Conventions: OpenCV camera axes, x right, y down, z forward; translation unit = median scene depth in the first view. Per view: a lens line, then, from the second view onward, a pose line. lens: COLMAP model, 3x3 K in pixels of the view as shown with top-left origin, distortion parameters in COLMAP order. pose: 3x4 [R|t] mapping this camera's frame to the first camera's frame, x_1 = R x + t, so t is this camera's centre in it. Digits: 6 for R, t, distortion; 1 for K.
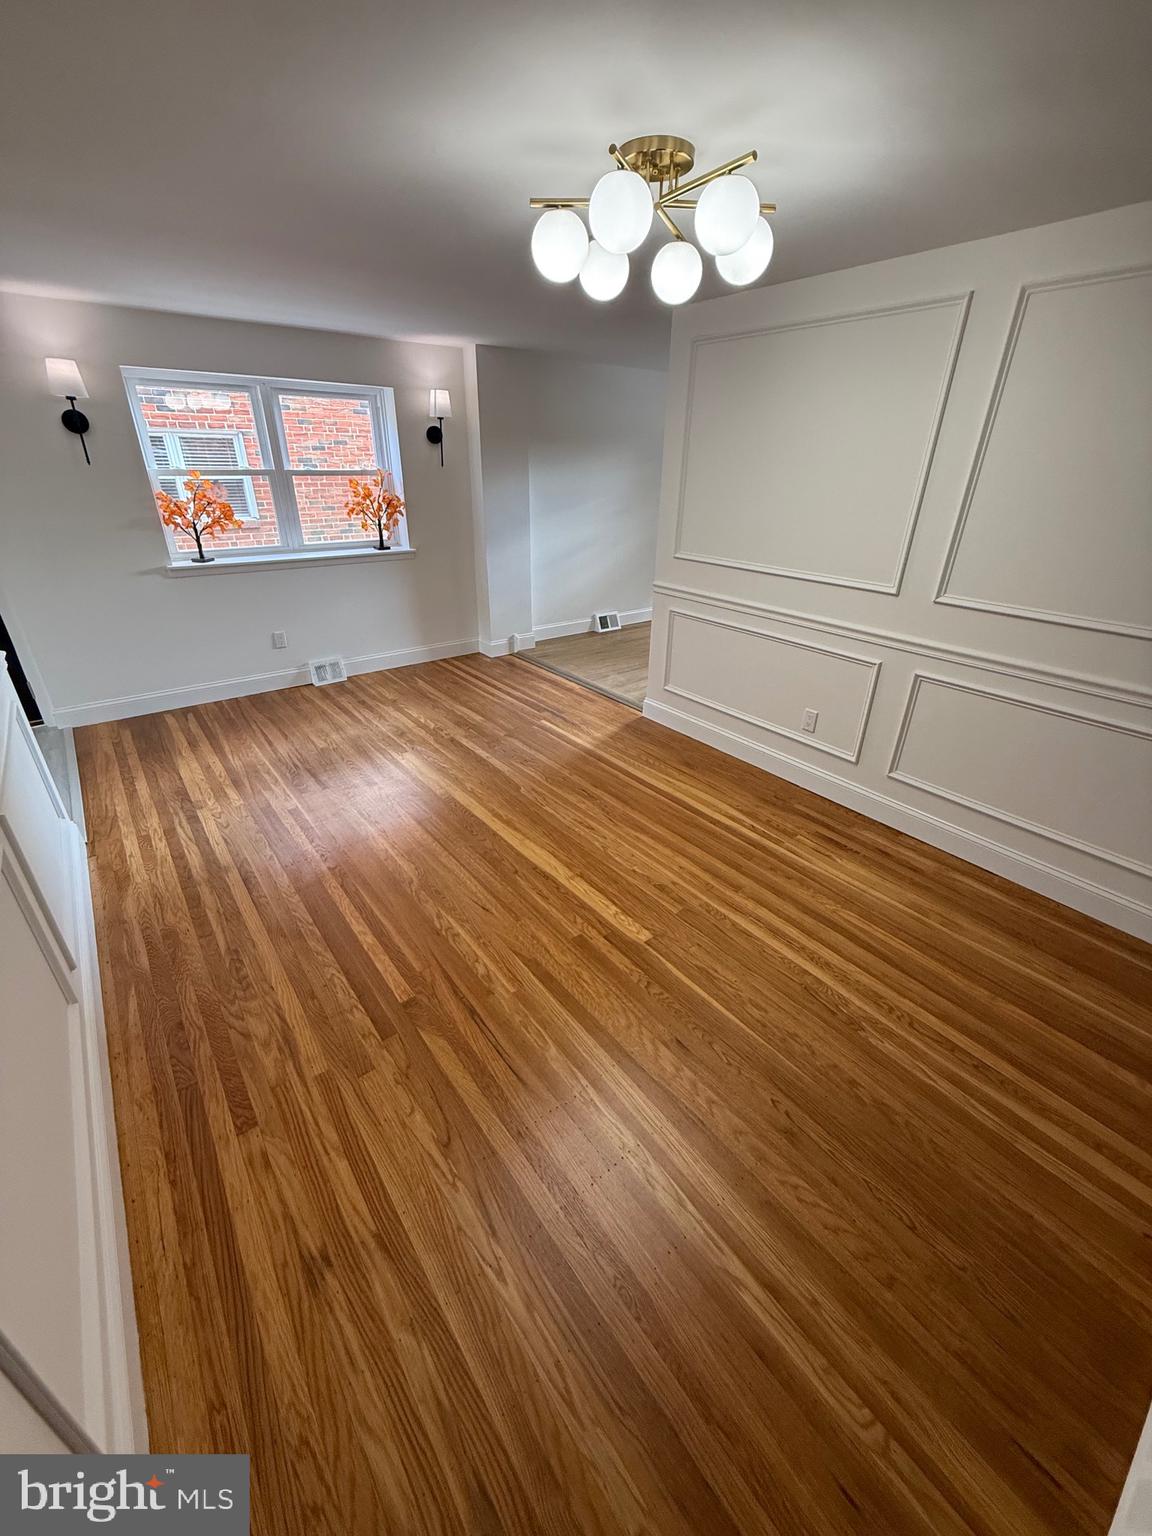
lens RADIAL K [[611.5, 0, 576.0], [0, 611.5, 768.0], [0, 0, 1]] dist [-0.007419, -0.000181]
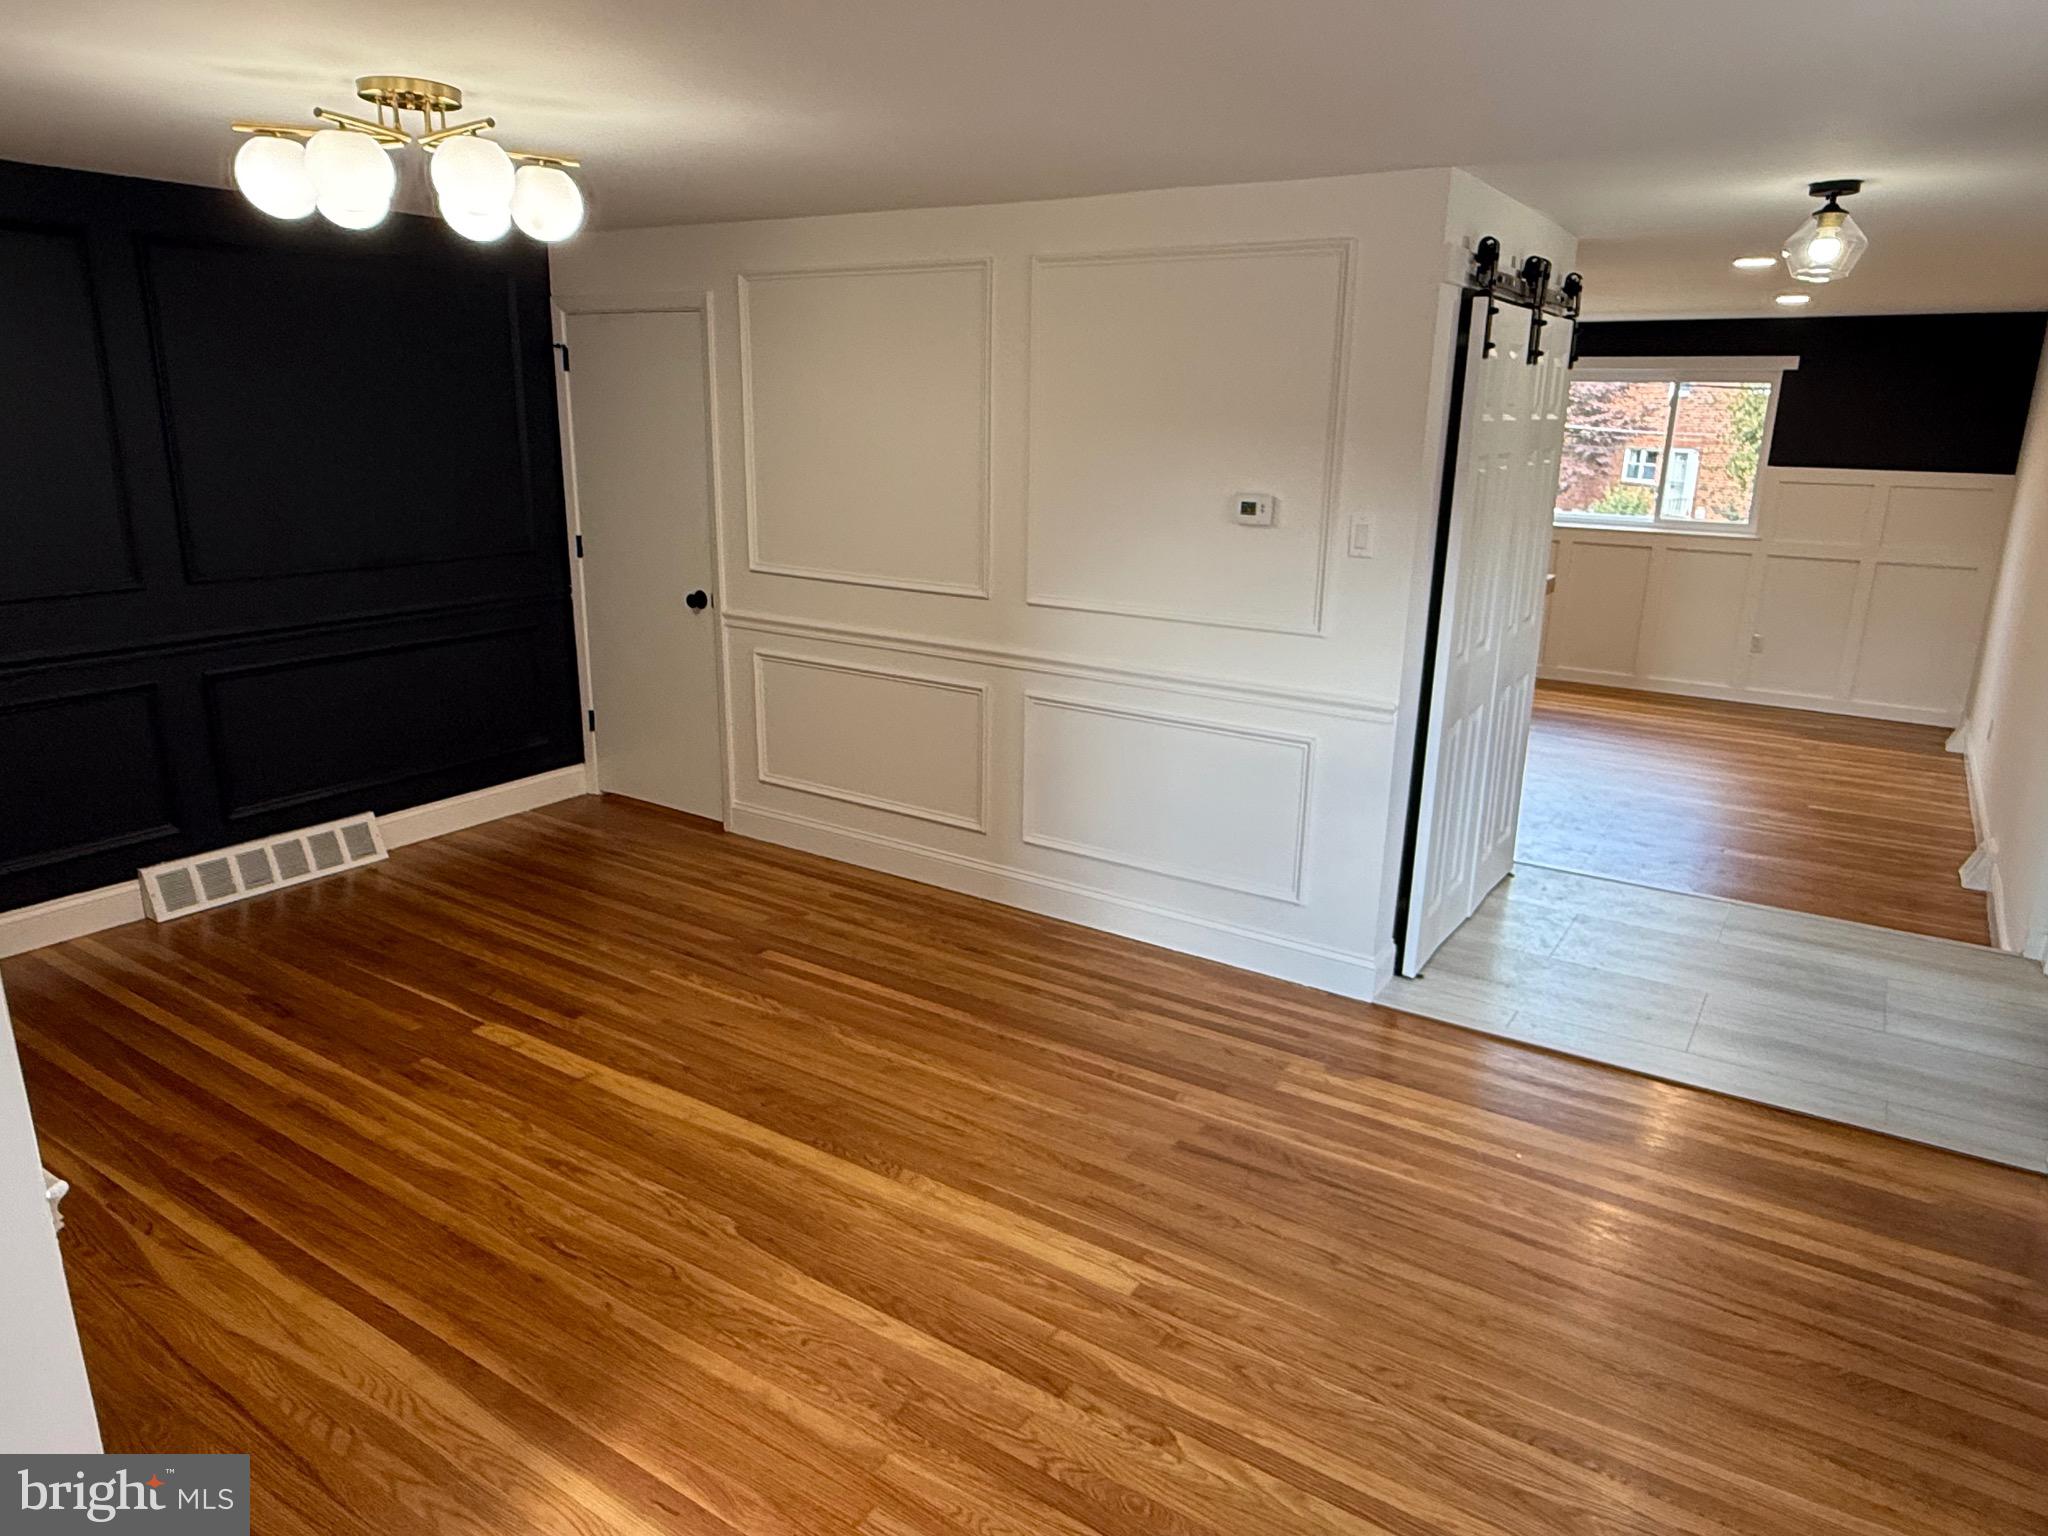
lens RADIAL K [[1301.8, 0, 1024.0], [0, 1301.8, 768.0], [0, 0, 1]] dist [-0.002144, -0.002167]
pose [[-0.944615, 0.055359, -0.323479, -0.011138], [-0.178845, 0.739613, 0.648835, -0.825132], [0.275168, 0.670751, -0.688749, 1.544122]]
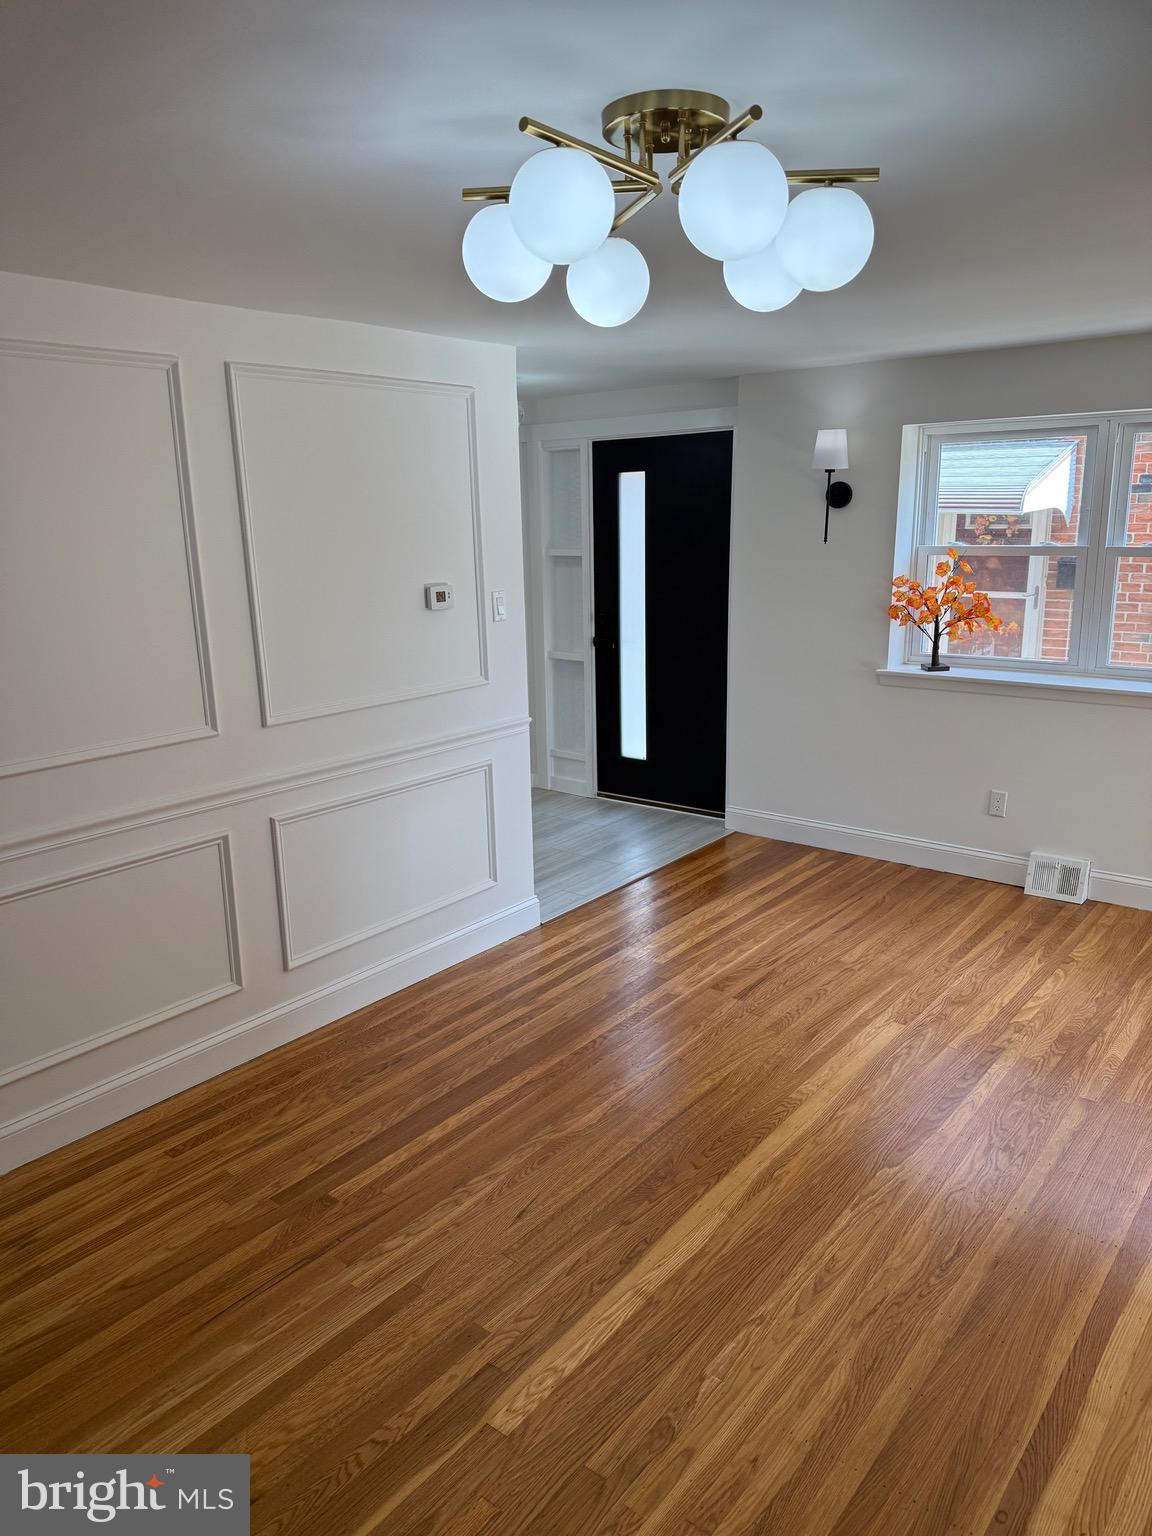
lens RADIAL K [[1071.7, 0, 576.0], [0, 1071.7, 768.0], [0, 0, 1]] dist [0.064640, -0.103750]
pose [[0.225818, 0.207529, -0.951808, 0.658593], [-0.418171, 0.903099, 0.097696, -0.251689], [0.879852, 0.375957, 0.290719, 0.437839]]
